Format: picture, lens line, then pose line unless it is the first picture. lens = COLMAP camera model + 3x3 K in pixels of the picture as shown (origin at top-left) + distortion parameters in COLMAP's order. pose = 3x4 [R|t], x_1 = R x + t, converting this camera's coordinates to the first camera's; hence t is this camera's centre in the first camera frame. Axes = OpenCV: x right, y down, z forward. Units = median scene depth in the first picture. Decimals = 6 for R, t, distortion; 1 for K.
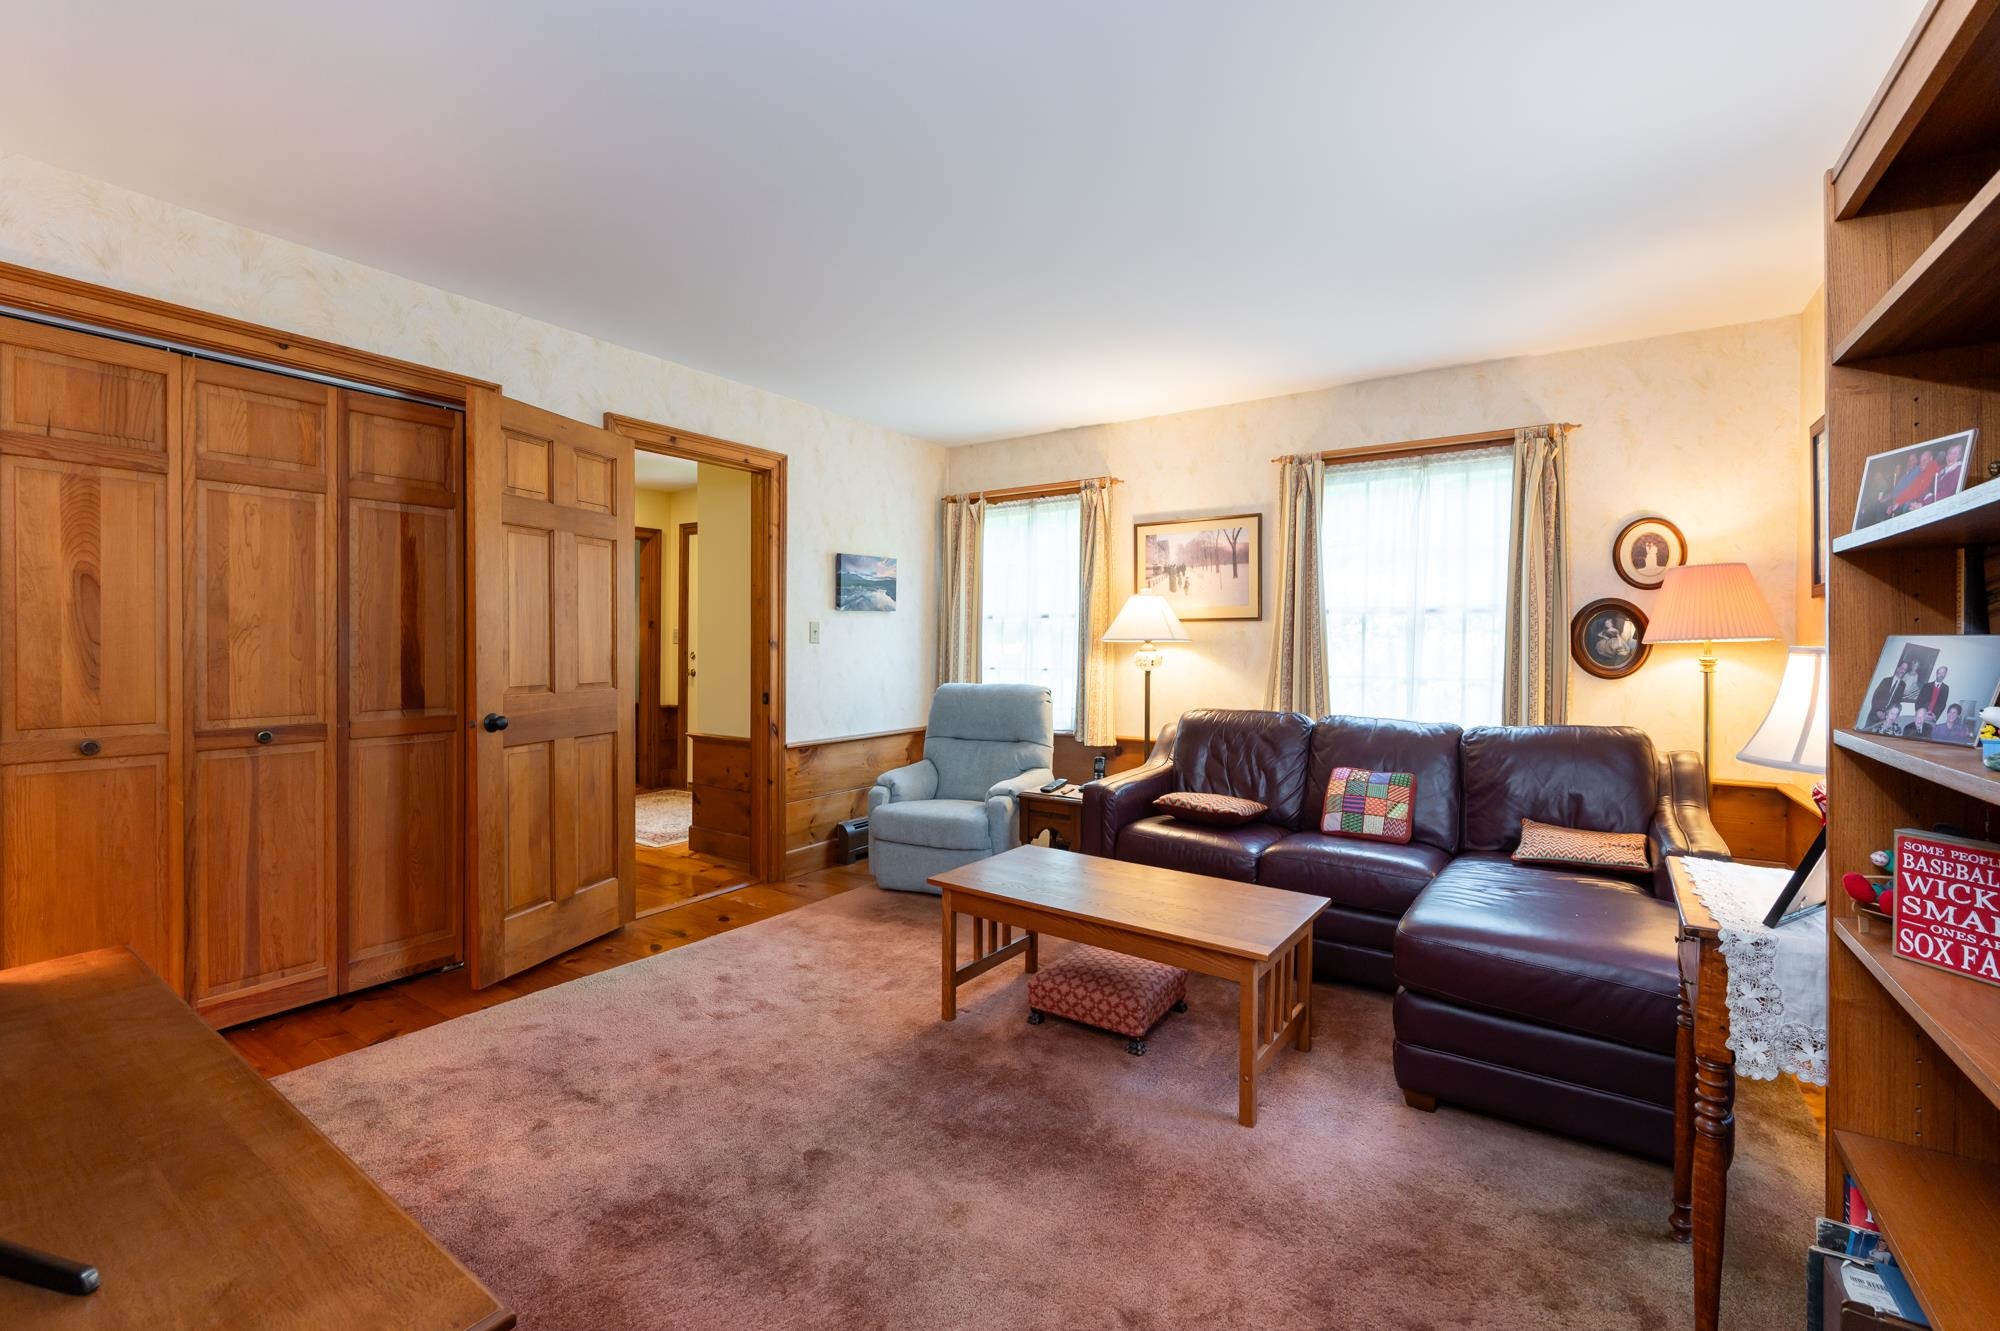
lens RADIAL K [[812.6, 0, 1000.0], [0, 812.6, 665.5], [0, 0, 1]] dist [0.001106, 0.000018]
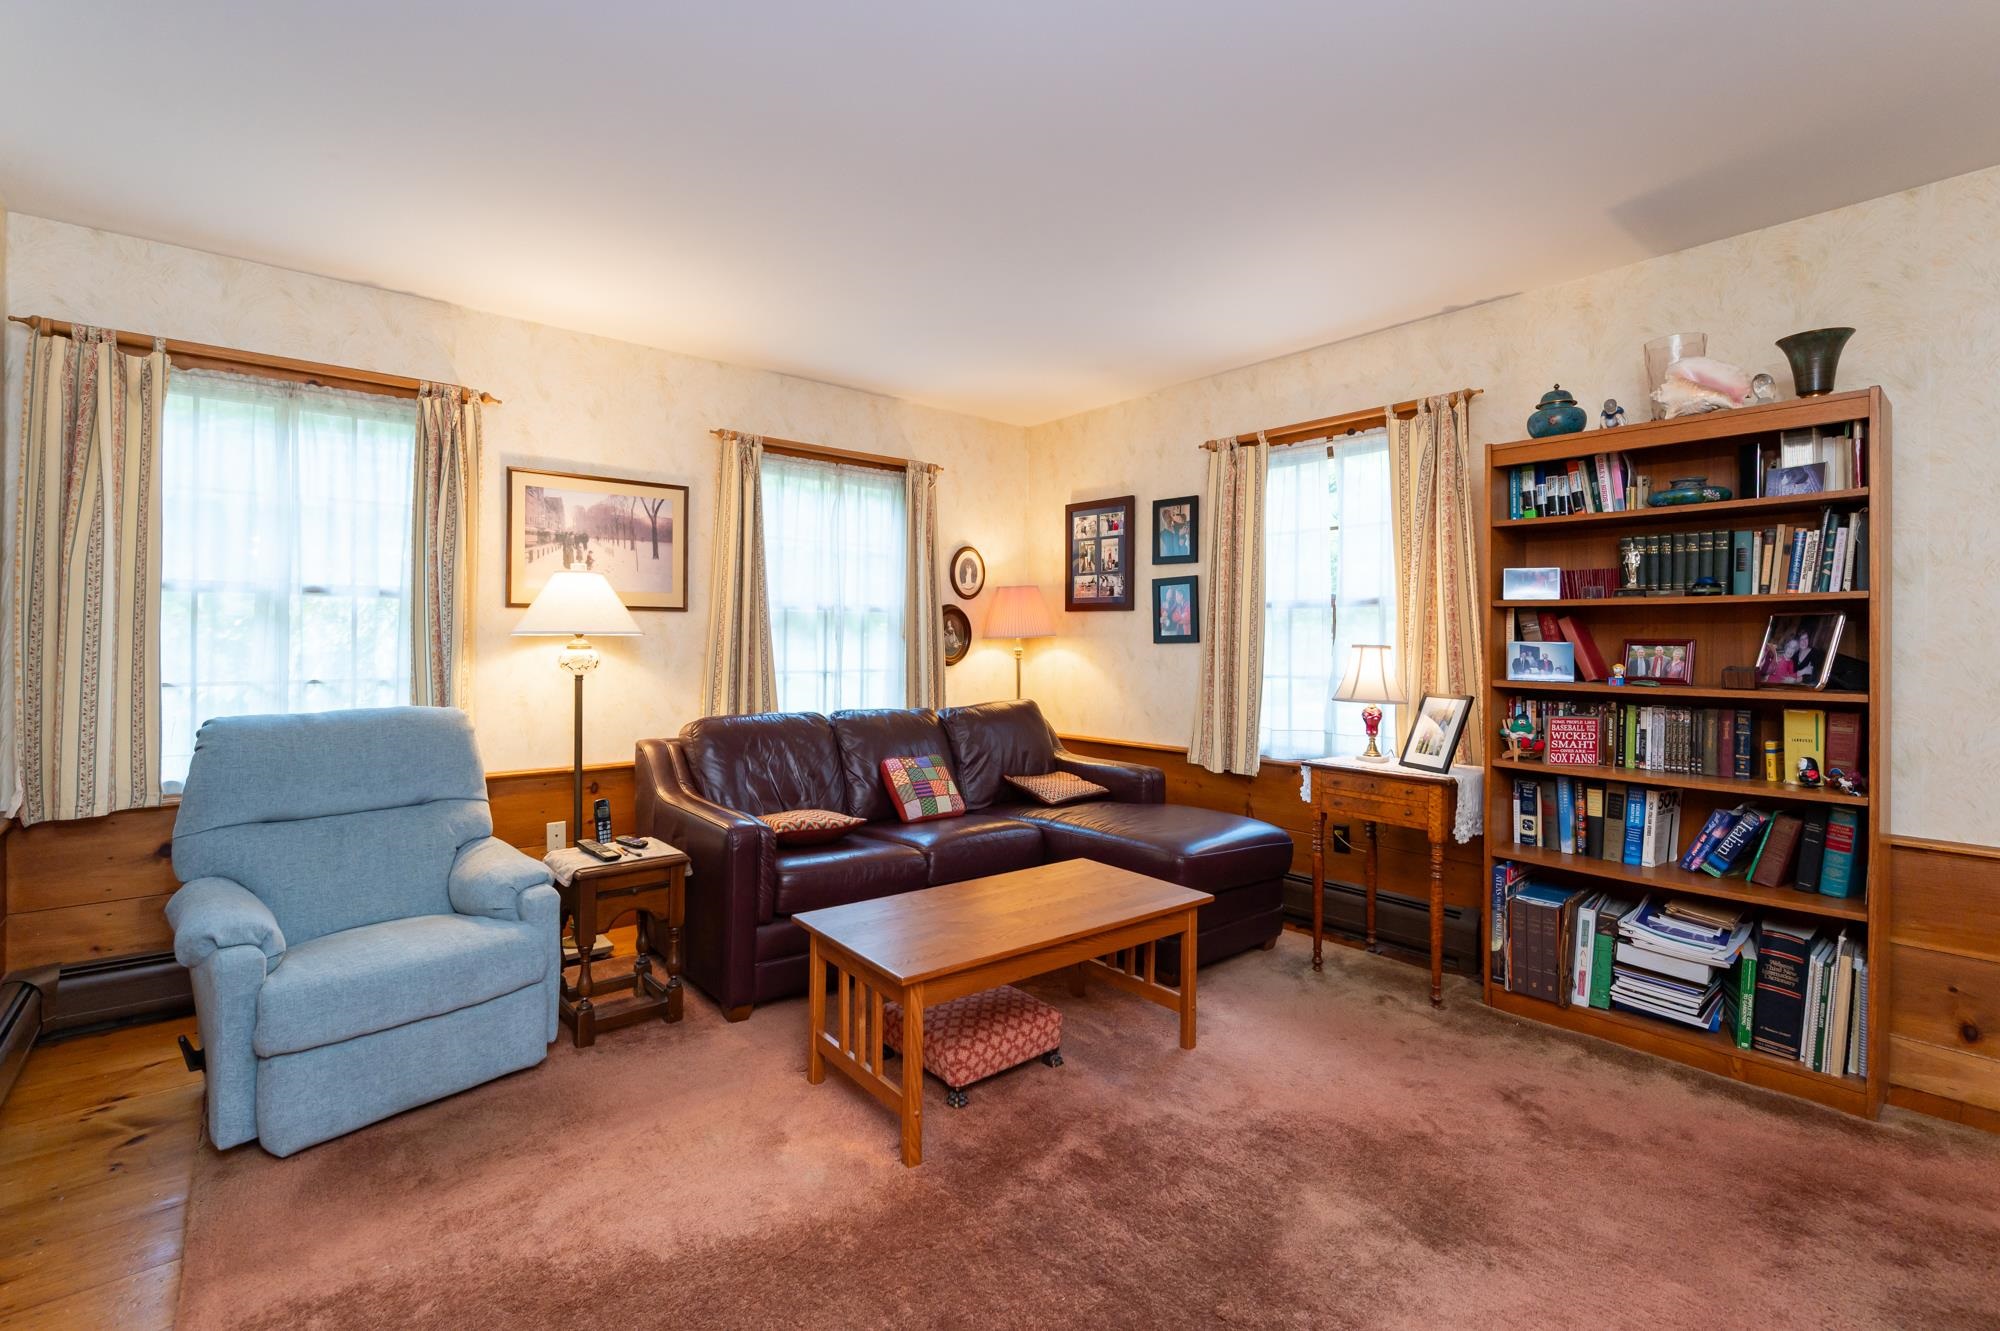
lens RADIAL K [[883.0, 0, 993.7], [0, 883.0, 639.3], [0, 0, 1]] dist [-0.000516, -0.000084]
pose [[0.285014, -0.004760, 0.958511, -0.481178], [0.020160, 0.999796, -0.001030, -0.018125], [-0.958311, 0.019617, 0.285052, 0.421917]]
